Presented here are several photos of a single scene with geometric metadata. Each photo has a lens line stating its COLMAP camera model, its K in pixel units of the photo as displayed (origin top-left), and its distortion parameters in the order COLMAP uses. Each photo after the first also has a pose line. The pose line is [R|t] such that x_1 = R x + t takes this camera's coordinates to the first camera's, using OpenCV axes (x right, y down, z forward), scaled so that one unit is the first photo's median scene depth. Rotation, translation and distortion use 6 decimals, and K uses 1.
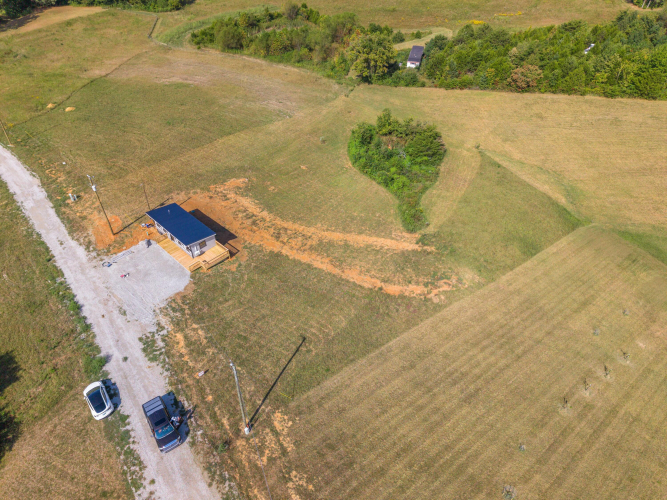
lens RADIAL K [[447.3, 0, 331.9], [0, 447.3, 249.2], [0, 0, 1]] dist [0.023918, -0.023748]
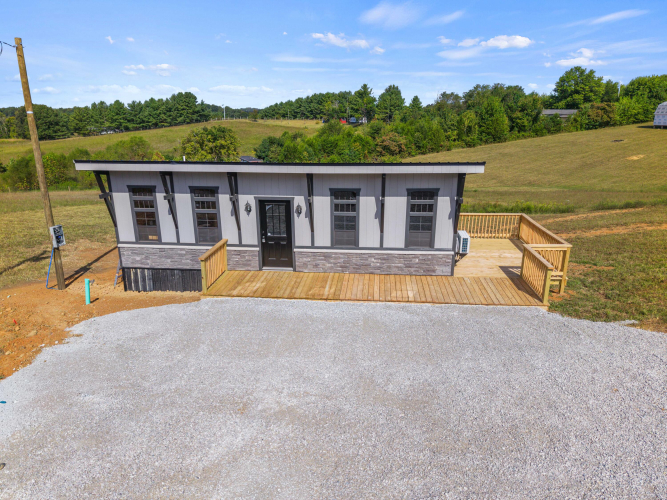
lens RADIAL K [[447.3, 0, 331.9], [0, 447.3, 249.2], [0, 0, 1]] dist [0.023918, -0.023748]
pose [[0.792088, -0.189496, 0.580249, -0.452010], [0.423746, 0.854920, -0.299251, 0.045947], [-0.439359, 0.482911, 0.757470, 0.855699]]
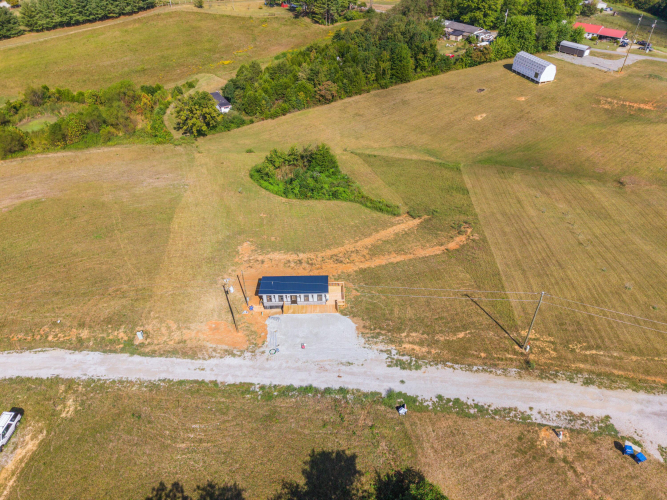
lens RADIAL K [[447.3, 0, 331.9], [0, 447.3, 249.2], [0, 0, 1]] dist [0.023918, -0.023748]
pose [[0.713291, -0.444403, 0.541961, -0.814401], [0.478522, 0.873785, 0.086697, -0.181936], [-0.512086, 0.197500, 0.835920, 0.053599]]
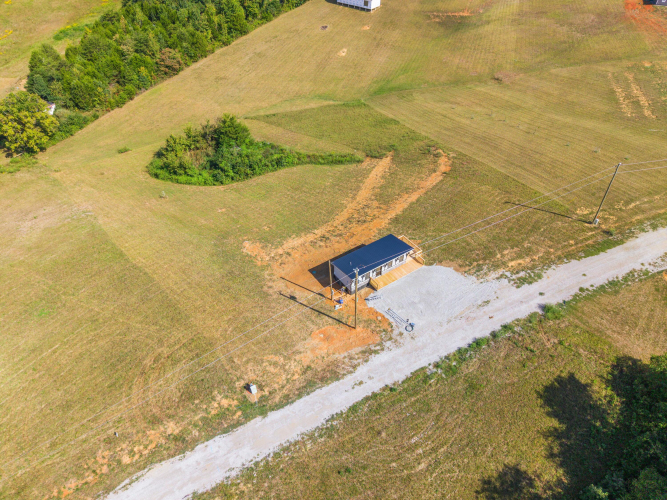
lens RADIAL K [[447.3, 0, 331.9], [0, 447.3, 249.2], [0, 0, 1]] dist [0.023918, -0.023748]
pose [[0.213794, -0.670029, 0.710882, -1.015784], [0.663448, 0.633726, 0.397779, -0.497009], [-0.717028, 0.386591, 0.580016, 0.517737]]
